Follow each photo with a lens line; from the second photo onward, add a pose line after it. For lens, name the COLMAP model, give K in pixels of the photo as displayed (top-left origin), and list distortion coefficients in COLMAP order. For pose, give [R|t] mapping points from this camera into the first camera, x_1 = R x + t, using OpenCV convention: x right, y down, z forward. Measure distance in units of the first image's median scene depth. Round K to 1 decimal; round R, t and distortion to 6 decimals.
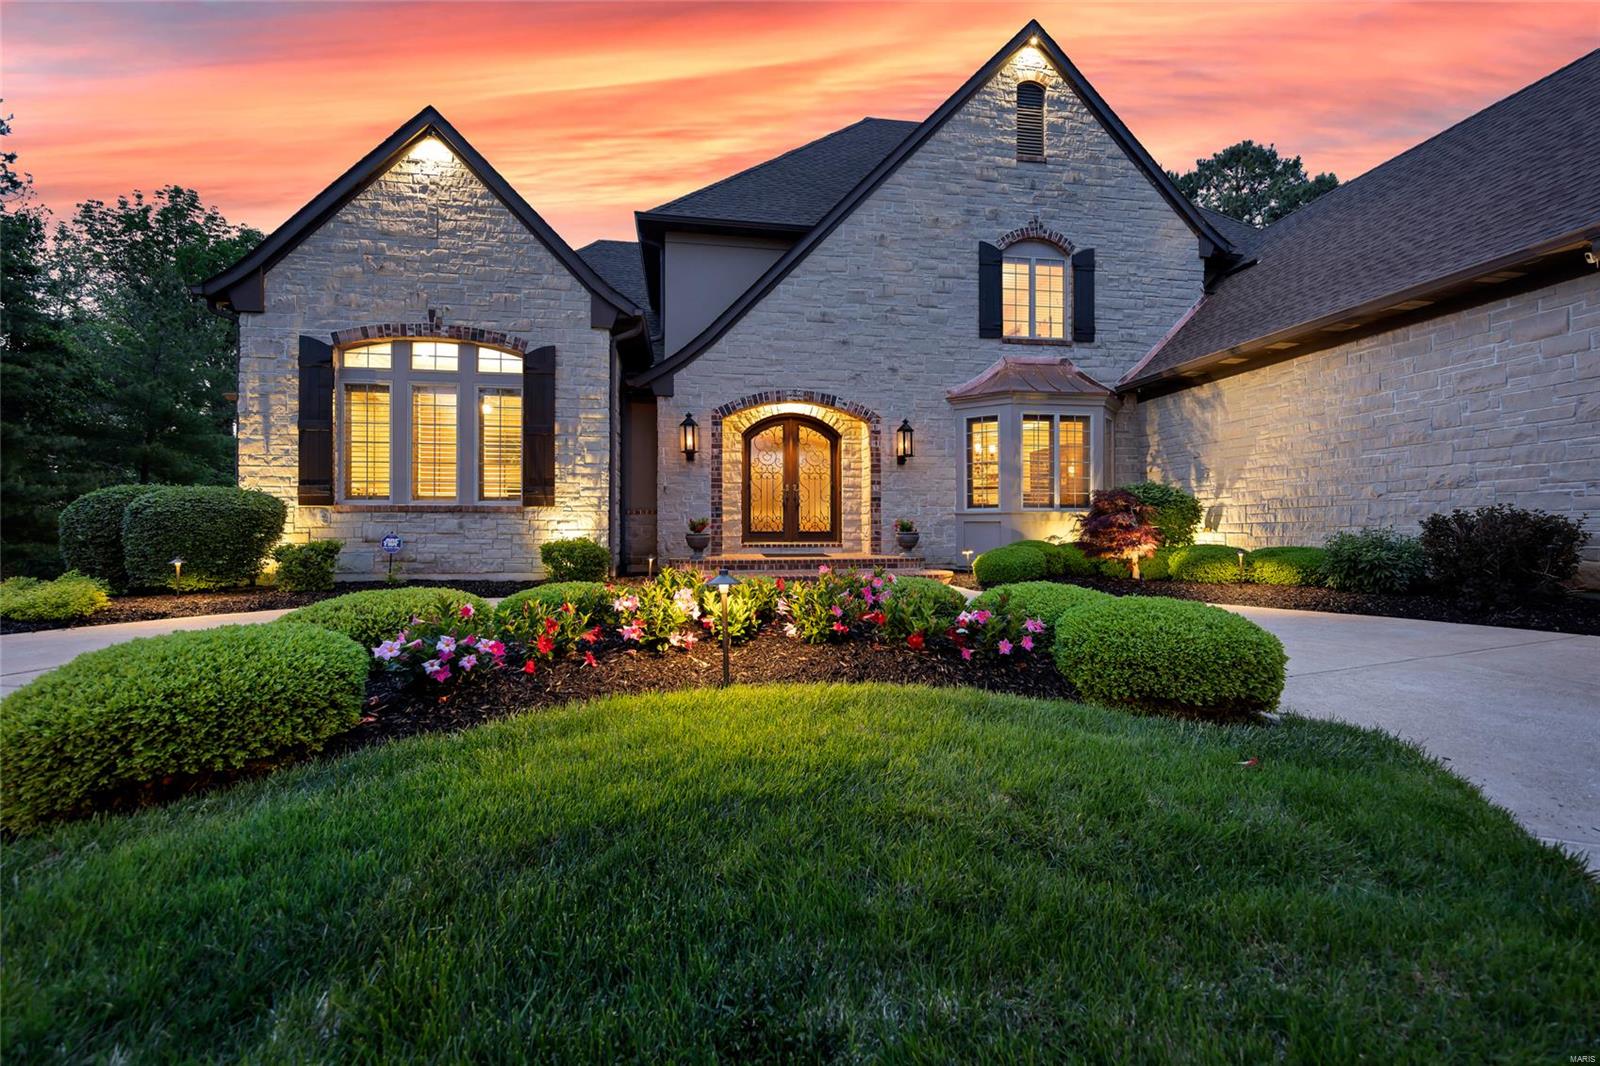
lens RADIAL K [[686.2, 0, 806.0], [0, 686.2, 521.4], [0, 0, 1]] dist [0.007556, -0.000281]
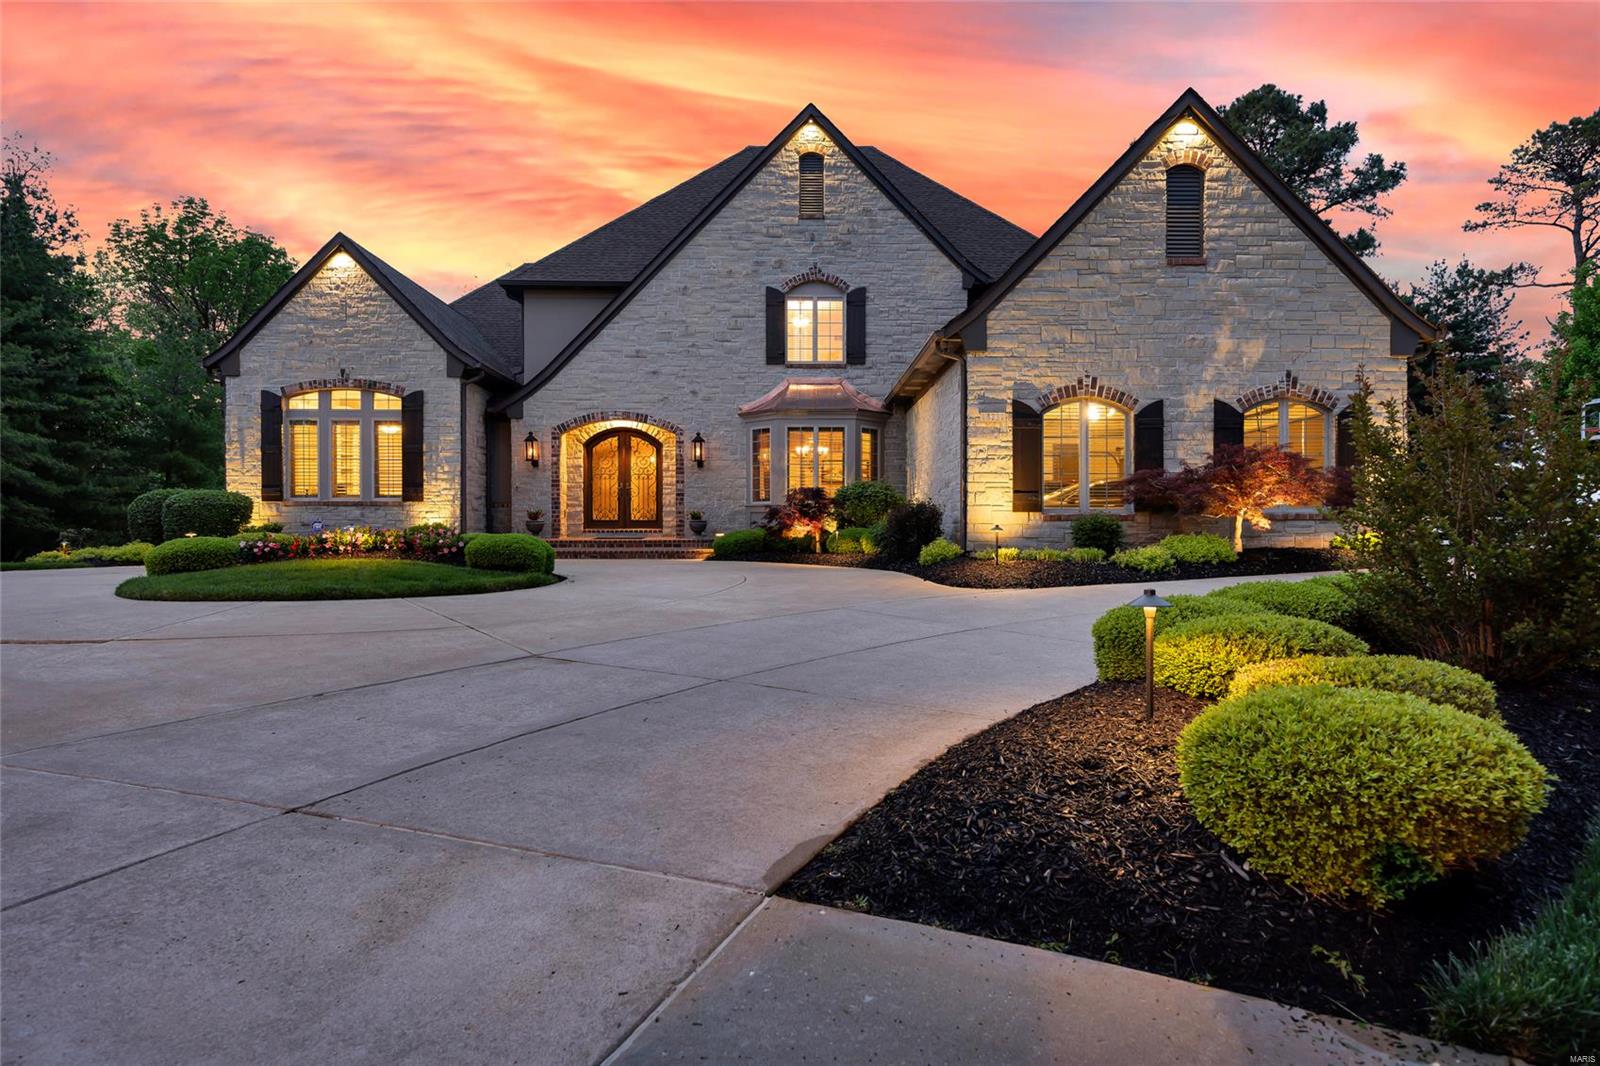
lens RADIAL K [[894.8, 0, 809.9], [0, 894.8, 534.2], [0, 0, 1]] dist [0.003930, 0.001411]
pose [[0.990409, 0.001056, -0.138159, 0.697097], [0.001398, 0.999843, 0.017664, 0.014837], [0.138156, -0.017688, 0.990252, -0.753482]]
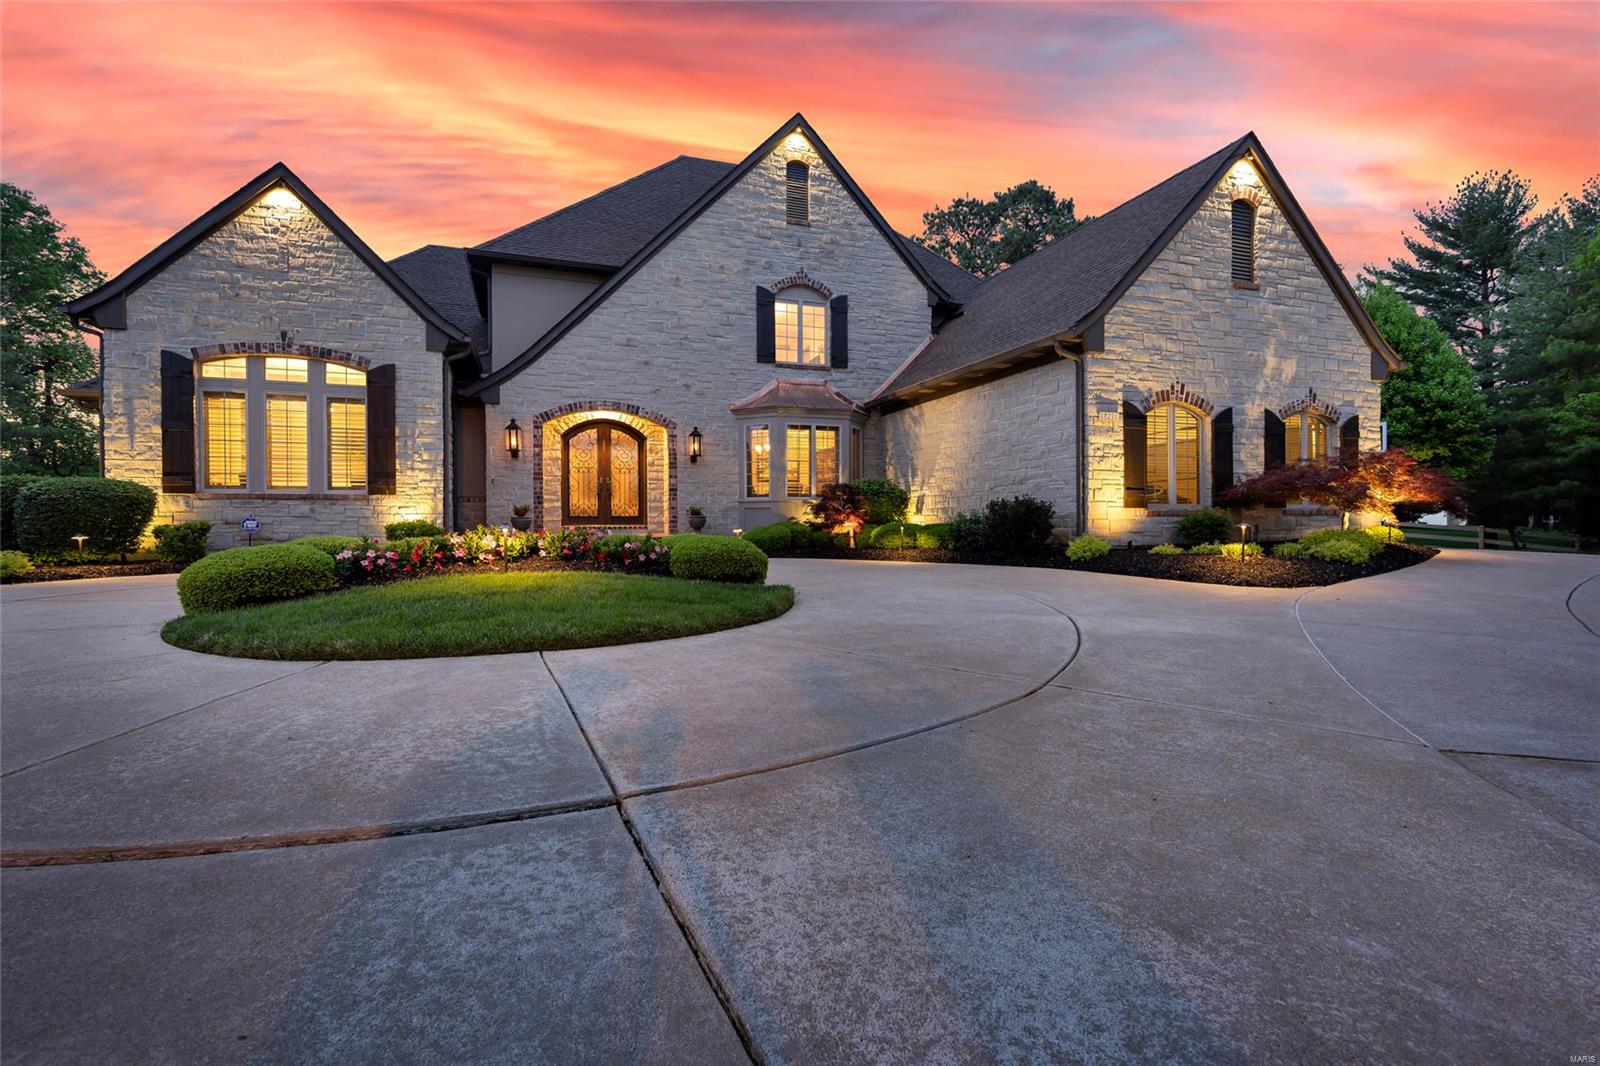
lens RADIAL K [[721.8, 0, 803.6], [0, 721.8, 523.6], [0, 0, 1]] dist [0.005253, -0.000237]
pose [[0.982547, -0.005207, 0.185940, 0.110502], [0.002492, 0.999887, 0.014833, 0.012383], [-0.185996, -0.014111, 0.982449, -0.408364]]
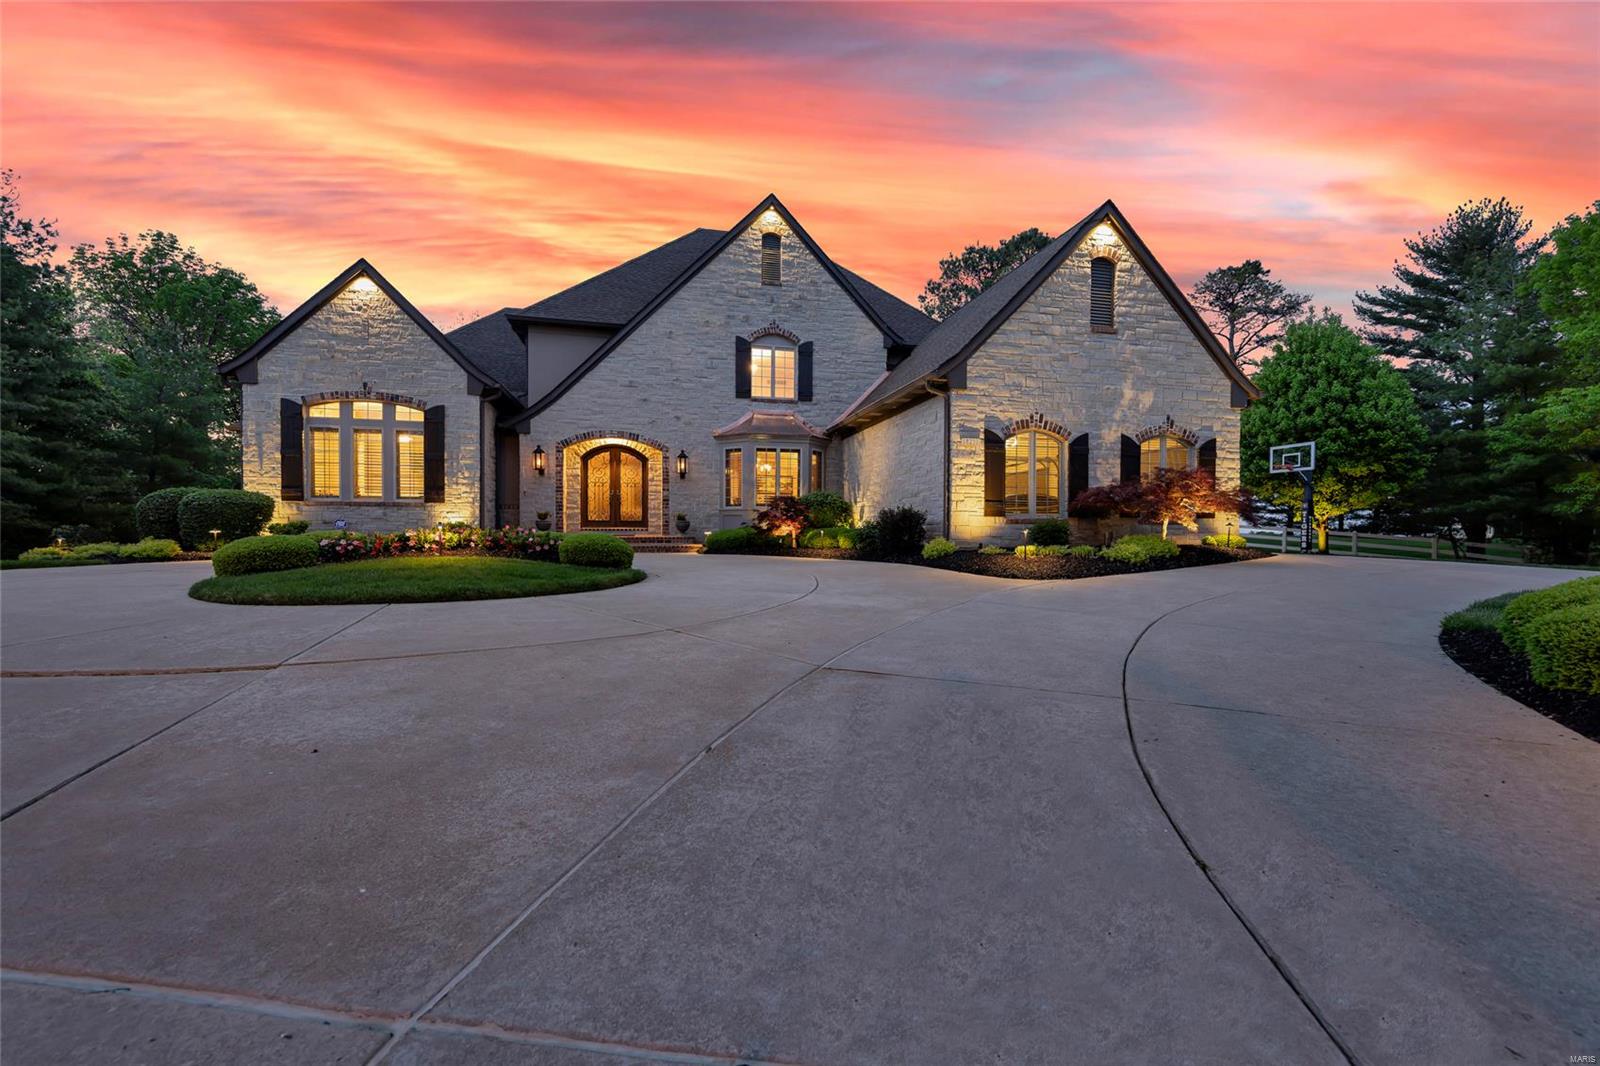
lens RADIAL K [[629.2, 0, 801.3], [0, 629.2, 535.4], [0, 0, 1]] dist [0.005513, -0.000007]
pose [[0.997554, 0.004172, 0.069778, 0.380533], [-0.005835, 0.999703, 0.023647, 0.015419], [-0.069659, -0.023997, 0.997282, -0.567458]]
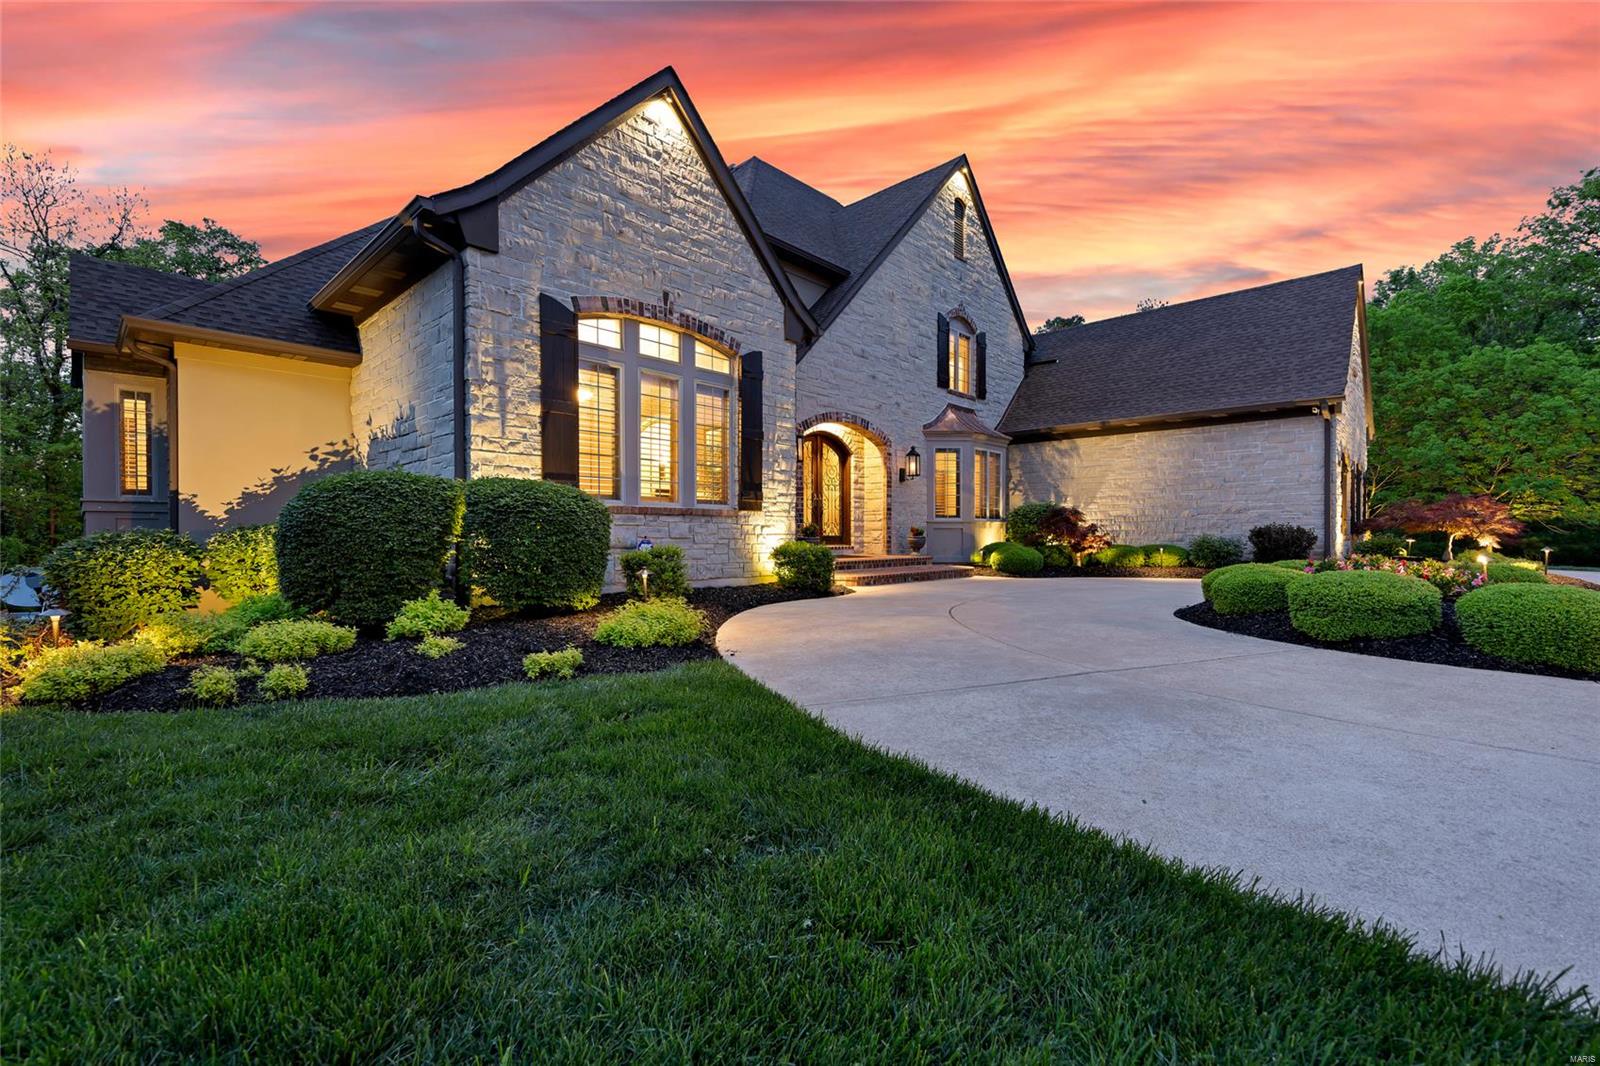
lens RADIAL K [[674.4, 0, 800.0], [0, 674.4, 533.0], [0, 0, 1]] dist [0.014211, 0.000012]
pose [[0.796127, 0.002117, 0.605126, -0.913303], [-0.008684, 0.999931, 0.007927, 0.001769], [-0.605068, -0.011566, 0.796090, 0.172563]]
